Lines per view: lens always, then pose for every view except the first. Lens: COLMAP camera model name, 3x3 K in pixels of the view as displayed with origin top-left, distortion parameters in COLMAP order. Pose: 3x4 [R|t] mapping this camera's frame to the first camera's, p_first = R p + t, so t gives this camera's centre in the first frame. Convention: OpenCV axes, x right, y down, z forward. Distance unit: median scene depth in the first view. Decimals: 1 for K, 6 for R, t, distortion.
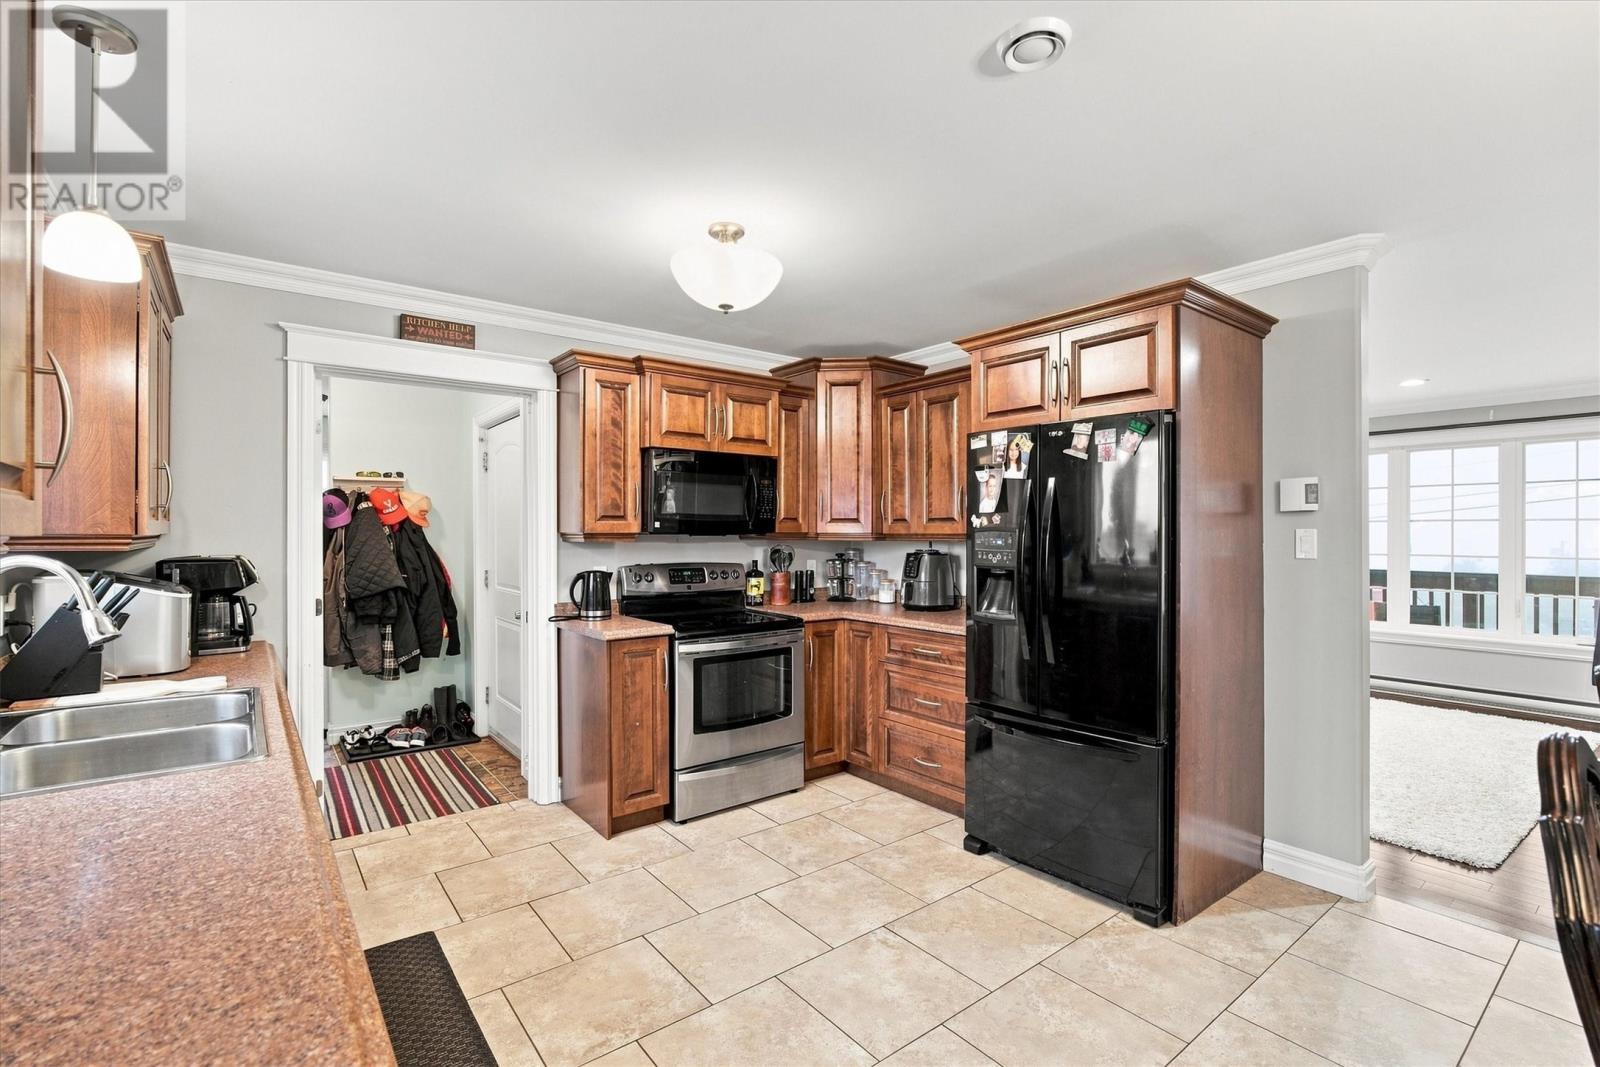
lens RADIAL K [[725.6, 0, 800.0], [0, 725.6, 533.5], [0, 0, 1]] dist [-0.035814, 0.020727]
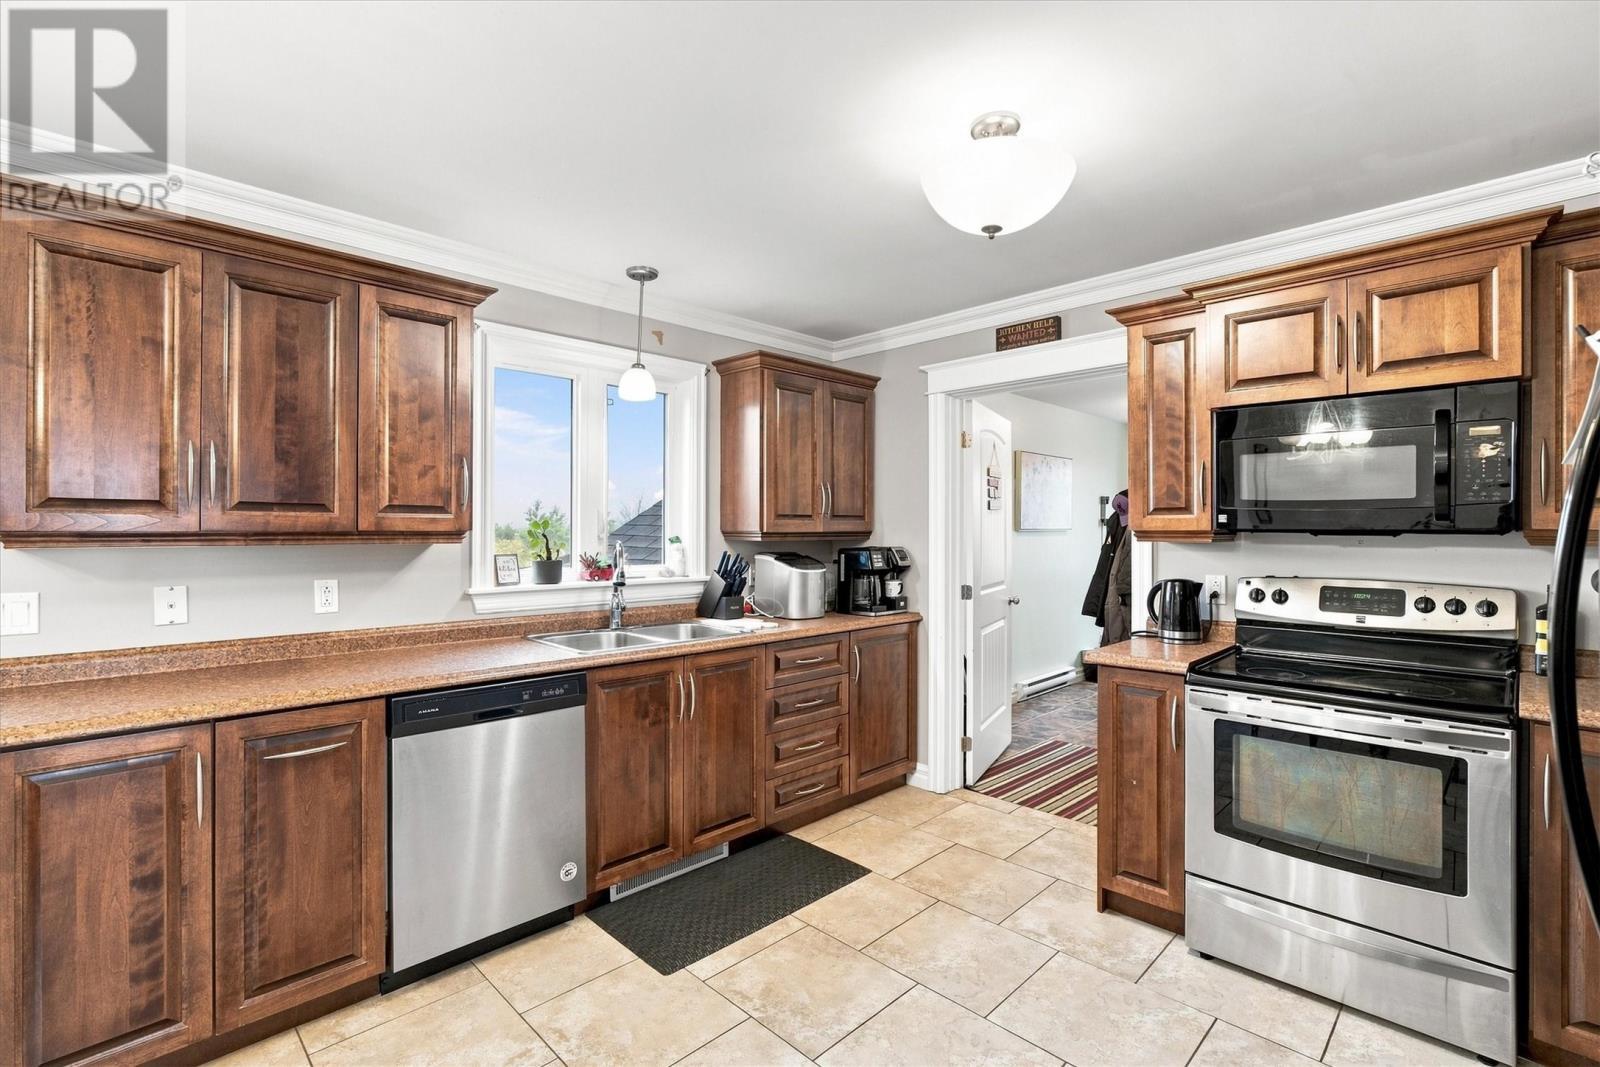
lens RADIAL K [[725.6, 0, 800.0], [0, 725.6, 533.5], [0, 0, 1]] dist [-0.035814, 0.020727]
pose [[0.117343, 0.001770, -0.993090, 0.481528], [-0.006041, 0.999981, 0.001068, 0.004336], [0.993073, 0.005874, 0.117351, 0.562821]]
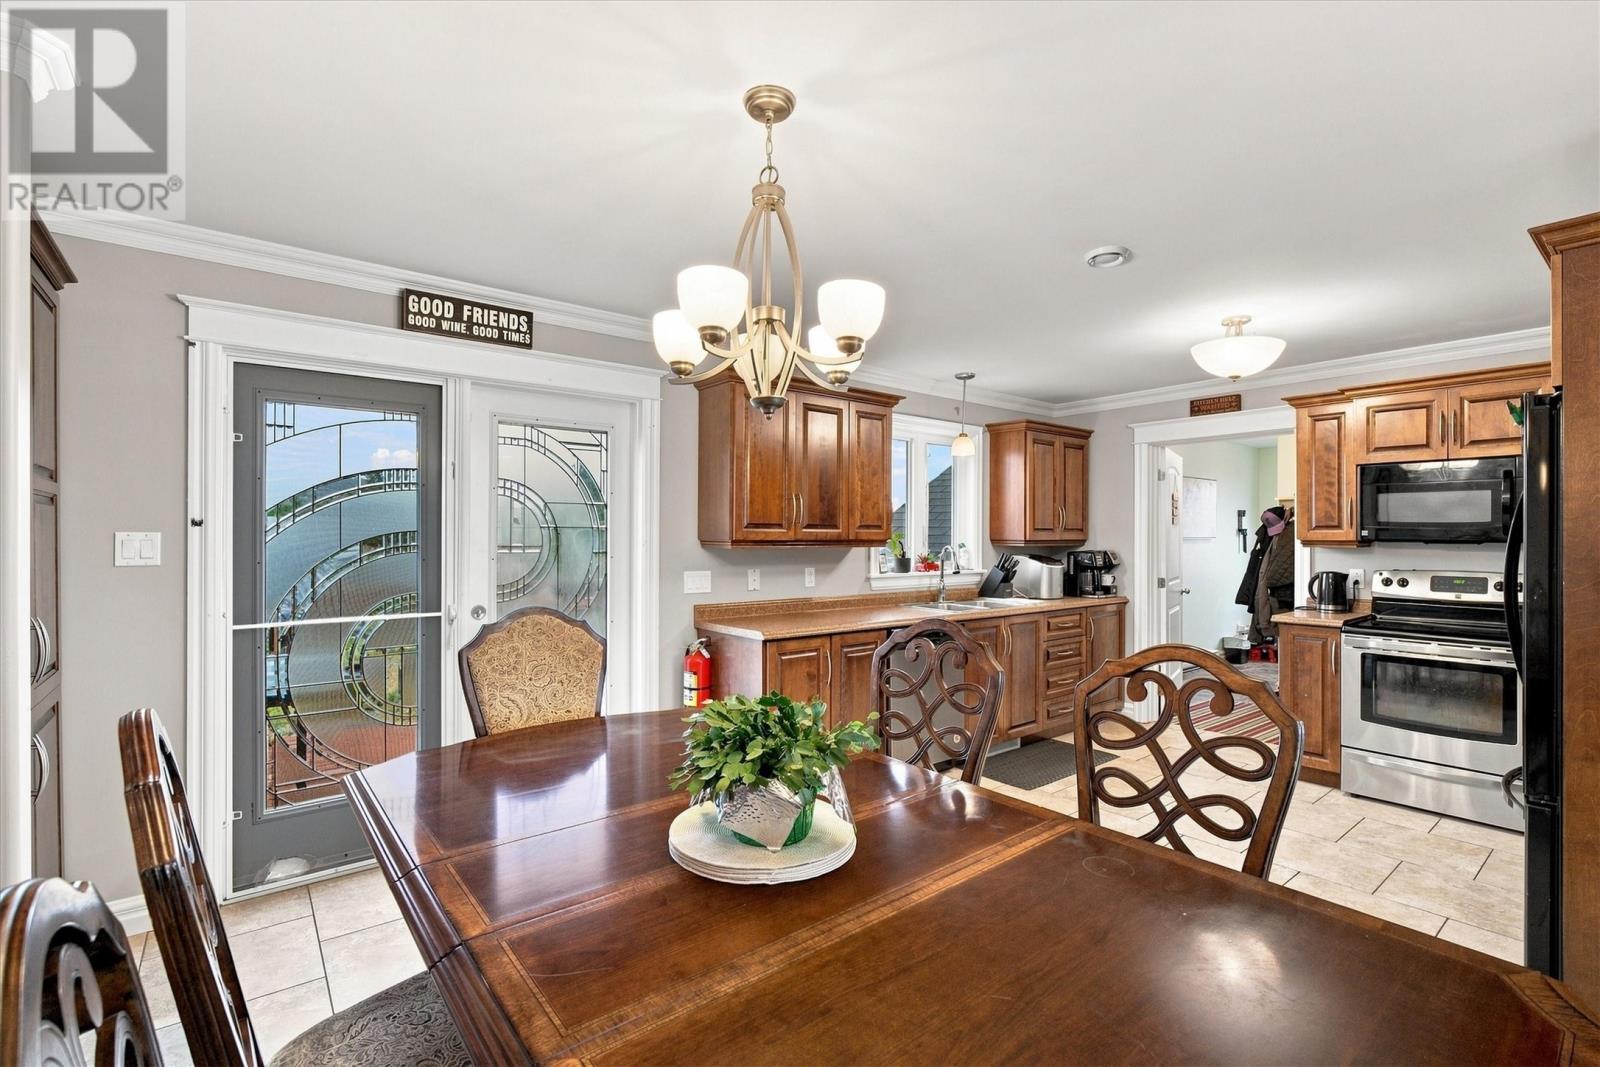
lens RADIAL K [[718.5, 0, 797.1], [0, 718.5, 539.6], [0, 0, 1]] dist [-0.010858, 0.000682]
pose [[0.006616, 0.002113, -0.999976, 0.986995], [-0.008023, 0.999966, 0.002060, 0.003396], [0.999946, 0.008009, 0.006632, 0.122902]]
